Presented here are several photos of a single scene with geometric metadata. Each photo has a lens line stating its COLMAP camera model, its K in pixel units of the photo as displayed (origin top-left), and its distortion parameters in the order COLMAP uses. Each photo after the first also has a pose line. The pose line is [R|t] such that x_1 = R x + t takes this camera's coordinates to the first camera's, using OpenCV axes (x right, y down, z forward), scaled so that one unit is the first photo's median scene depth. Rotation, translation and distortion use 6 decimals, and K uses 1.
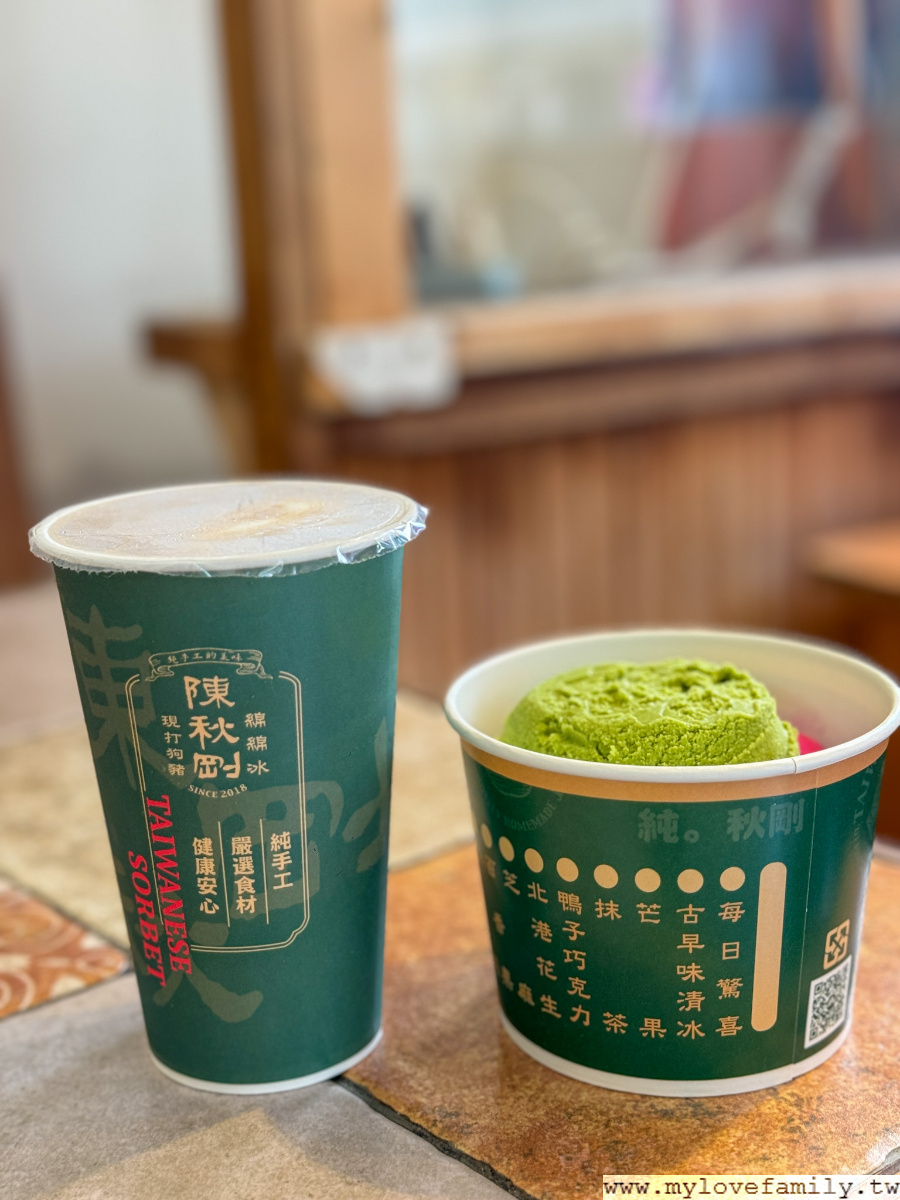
lens RADIAL K [[1825.8, 0, 453.9], [0, 1825.8, 599.1], [0, 0, 1]] dist [0.173051, 0.000000]
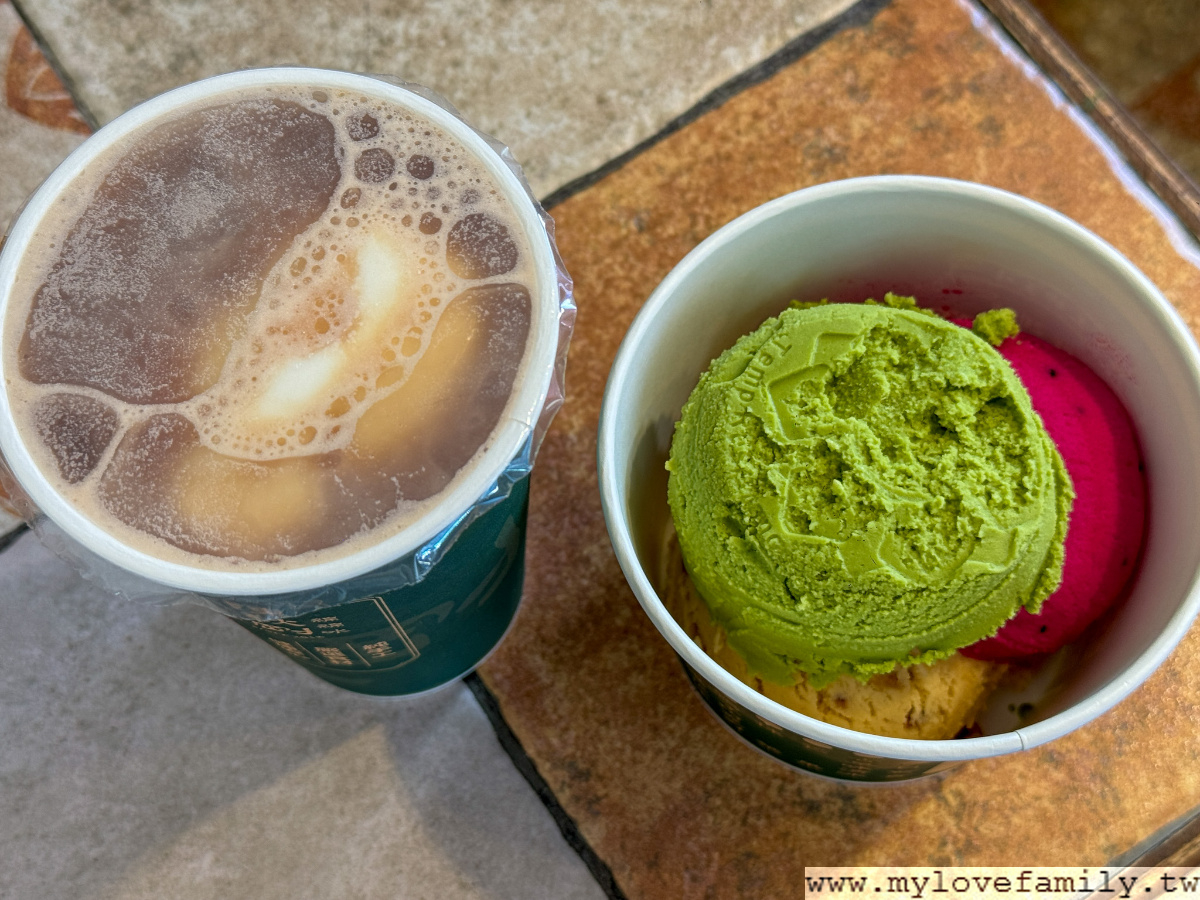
lens RADIAL K [[1825.8, 0, 602.5], [0, 1825.8, 449.5], [0, 0, 1]] dist [0.173051, 0.000000]
pose [[0.993693, 0.106634, -0.034679, 0.023458], [-0.033006, 0.573719, 0.818387, -0.570235], [0.107164, -0.812081, 0.573620, 0.603127]]
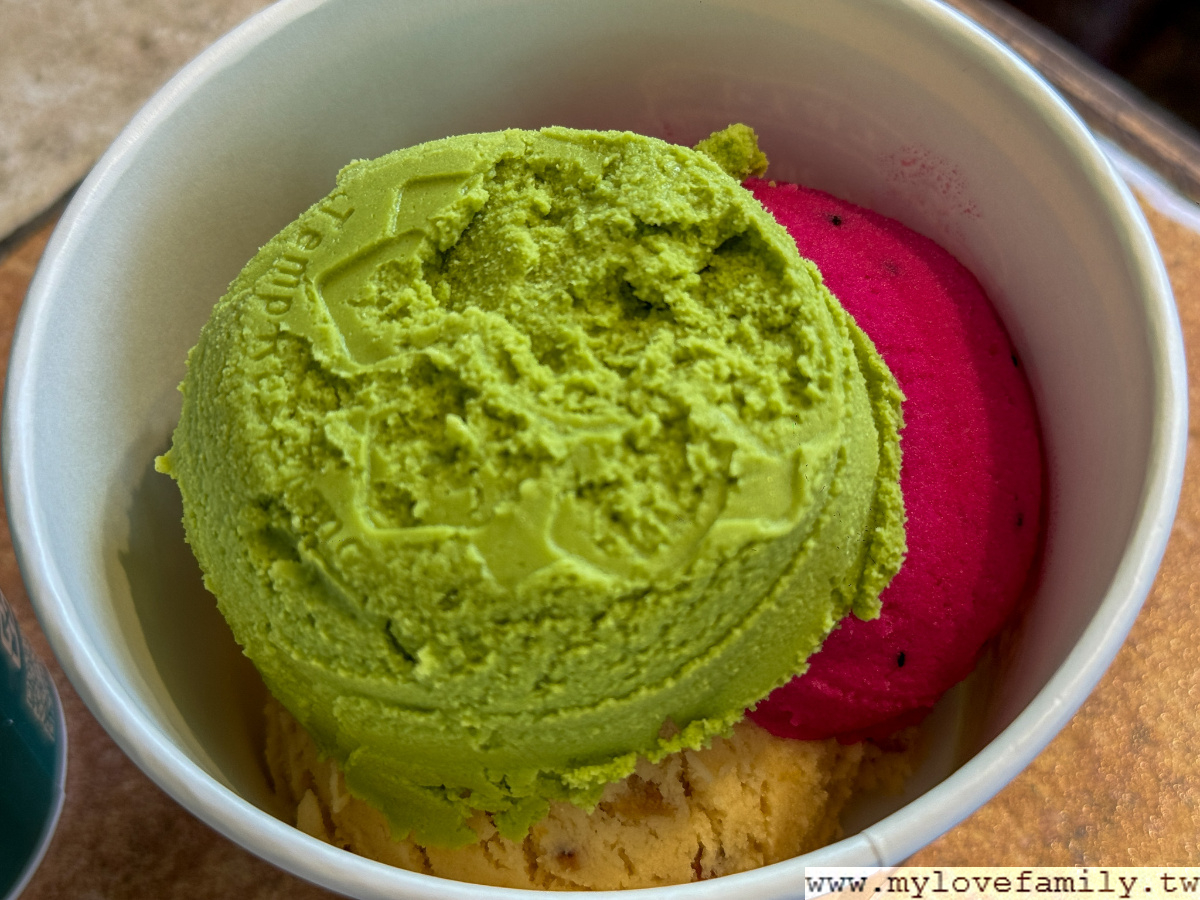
lens RADIAL K [[1825.8, 0, 595.1], [0, 1825.8, 454.3], [0, 0, 1]] dist [0.173051, 0.000000]
pose [[0.998291, -0.057694, 0.009263, 0.121244], [0.032757, 0.683838, 0.728898, -0.227963], [-0.048387, -0.727349, 0.684560, 0.759923]]
